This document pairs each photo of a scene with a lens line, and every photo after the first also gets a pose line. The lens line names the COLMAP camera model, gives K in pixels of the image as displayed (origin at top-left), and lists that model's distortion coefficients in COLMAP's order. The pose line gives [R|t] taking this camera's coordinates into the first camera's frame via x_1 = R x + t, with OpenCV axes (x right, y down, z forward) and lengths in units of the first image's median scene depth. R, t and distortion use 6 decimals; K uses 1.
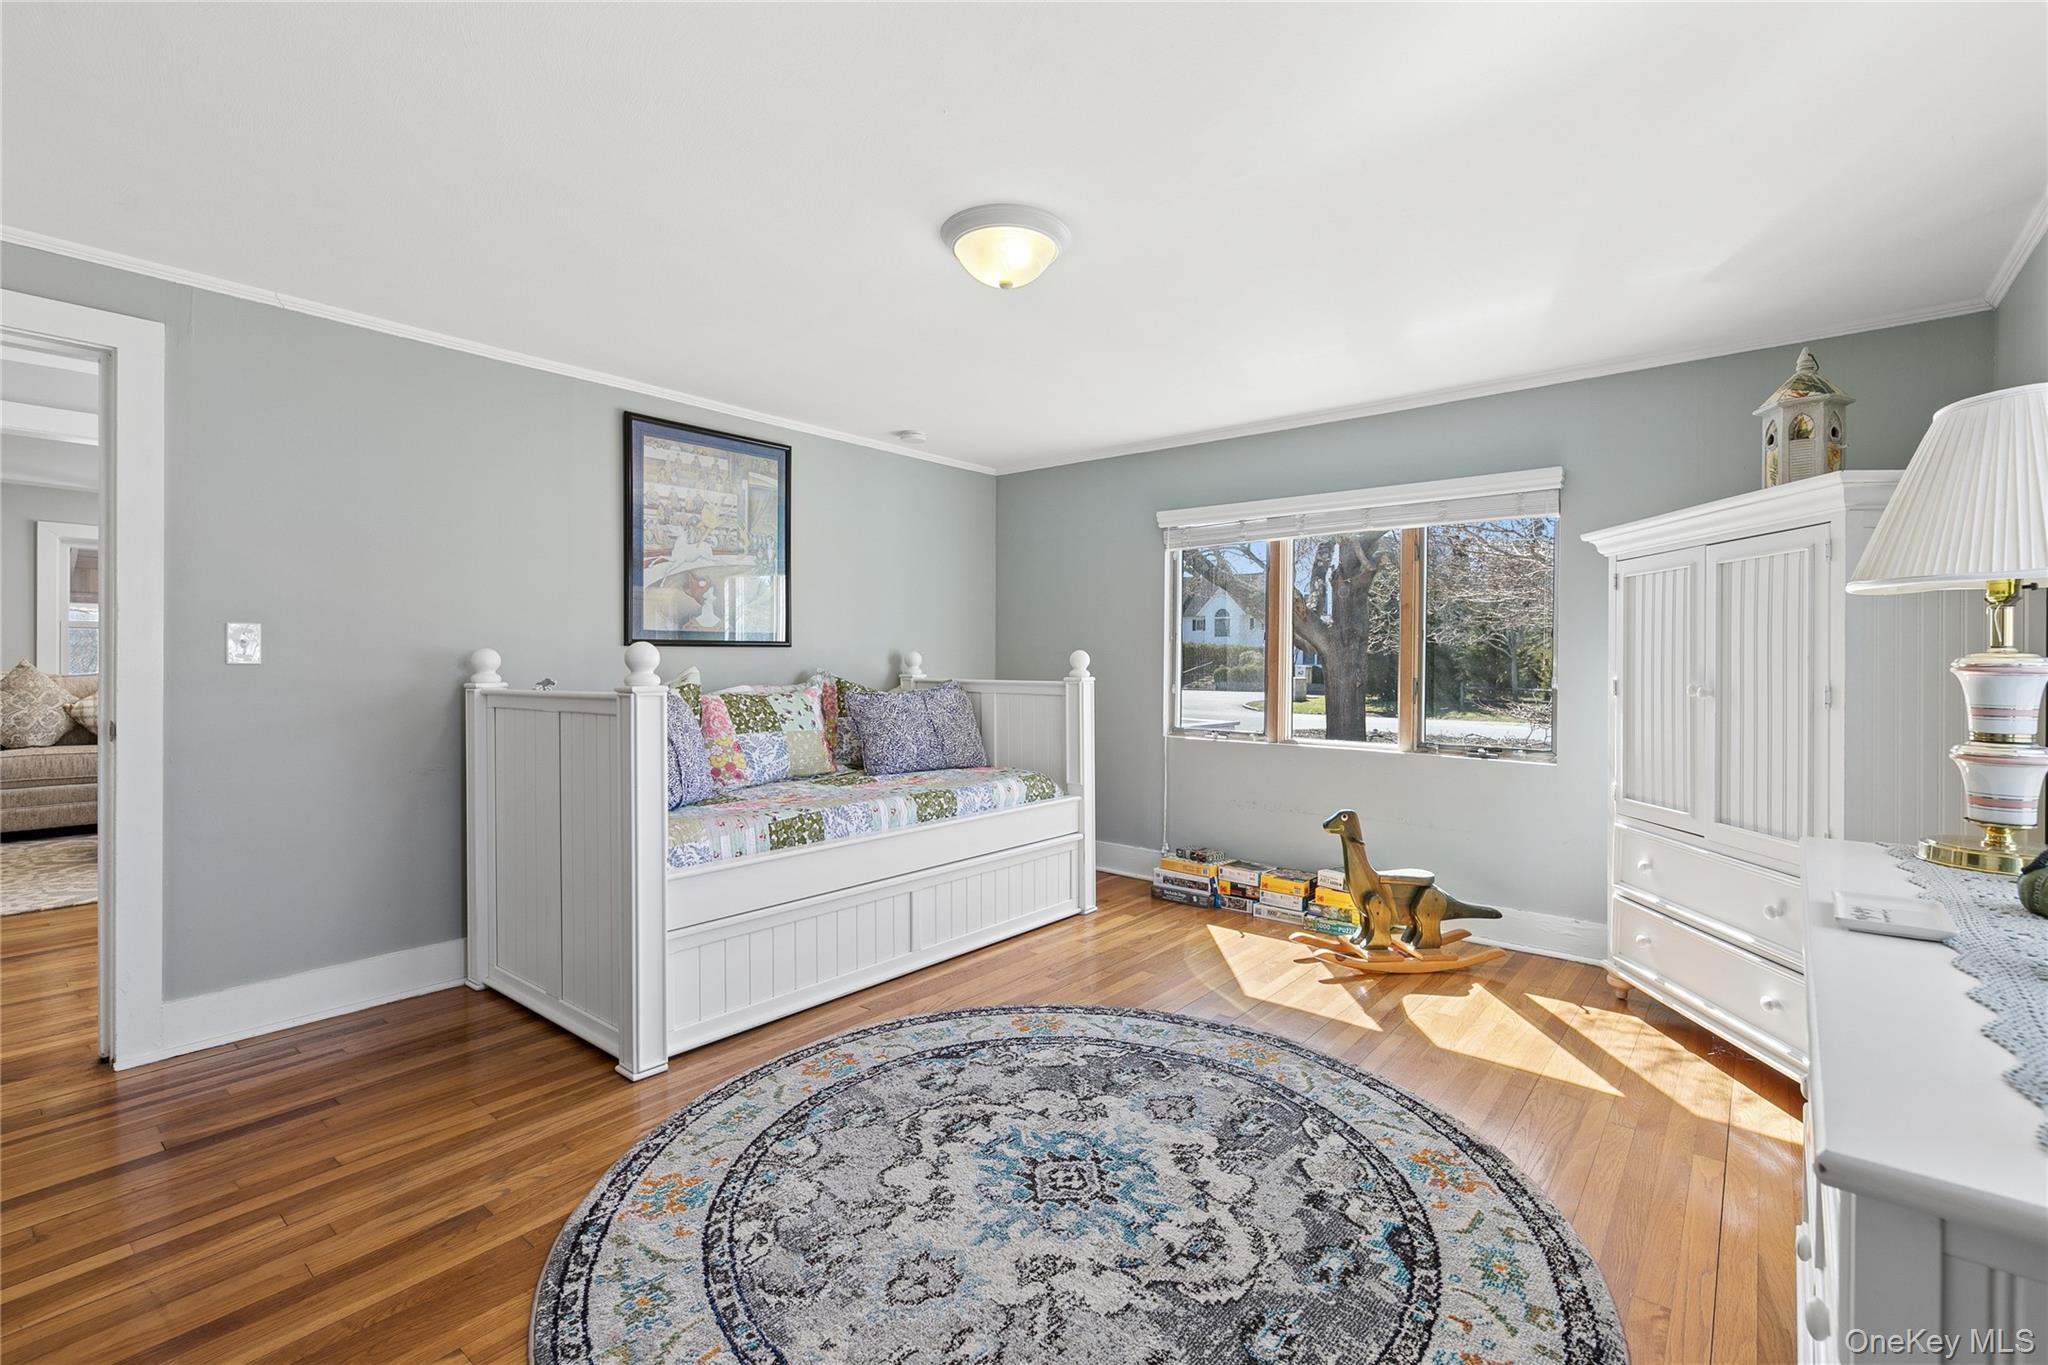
lens RADIAL K [[893.2, 0, 1028.3], [0, 893.2, 668.2], [0, 0, 1]] dist [0.000358, -0.000620]
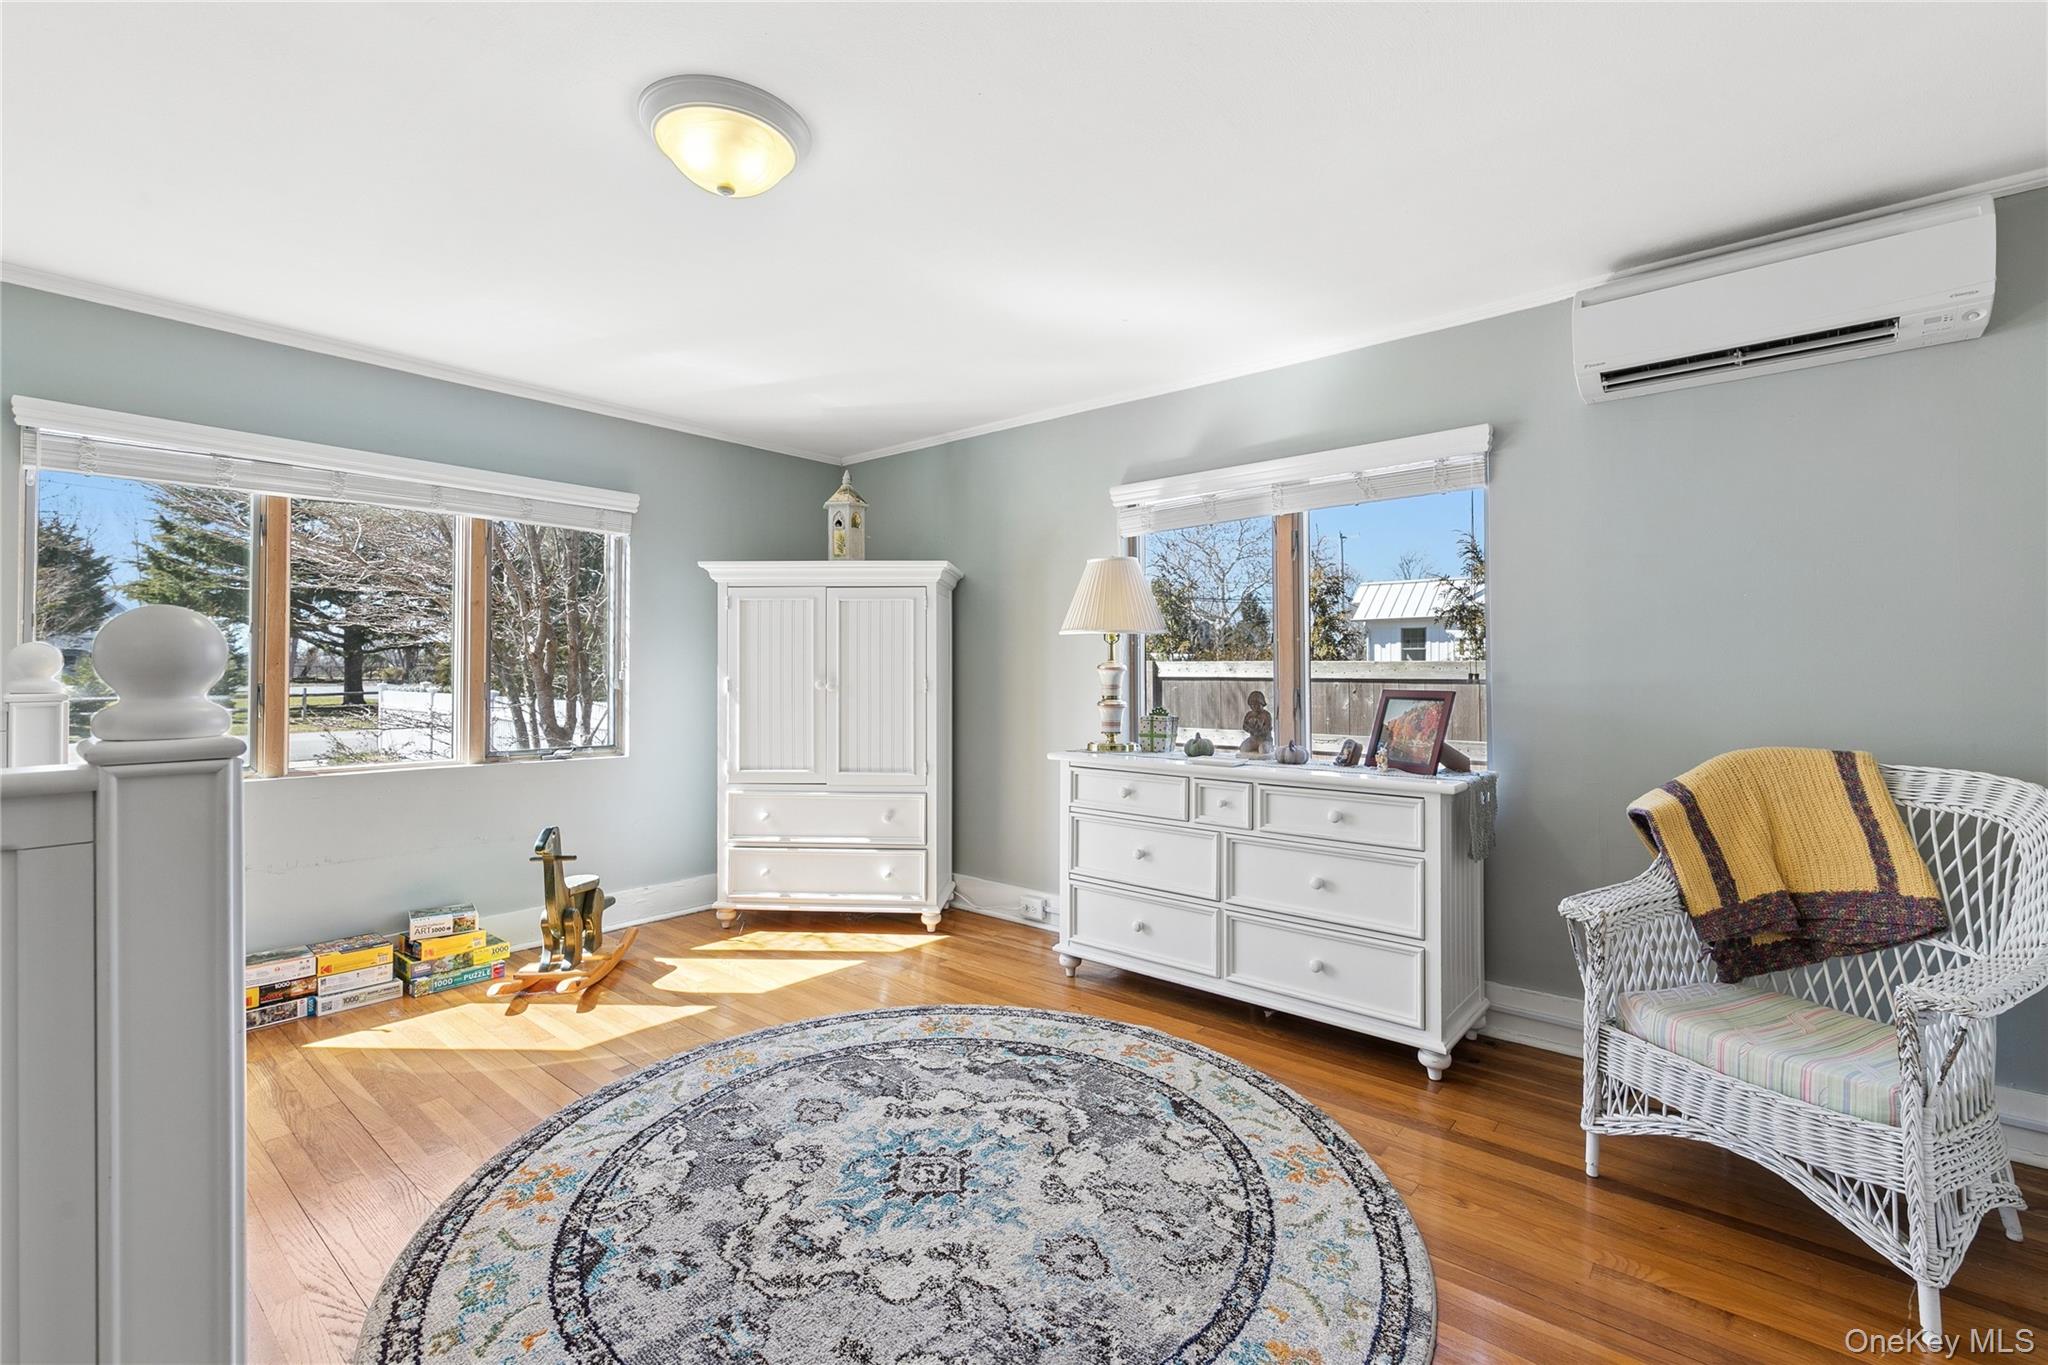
lens RADIAL K [[892.3, 0, 1024.0], [0, 892.3, 682.5], [0, 0, 1]] dist [0.002392, 0.000246]
pose [[0.020474, -0.023289, 0.999519, -0.775690], [0.003783, 0.999723, 0.023216, -0.014342], [-0.999783, 0.003306, 0.020557, 0.693056]]
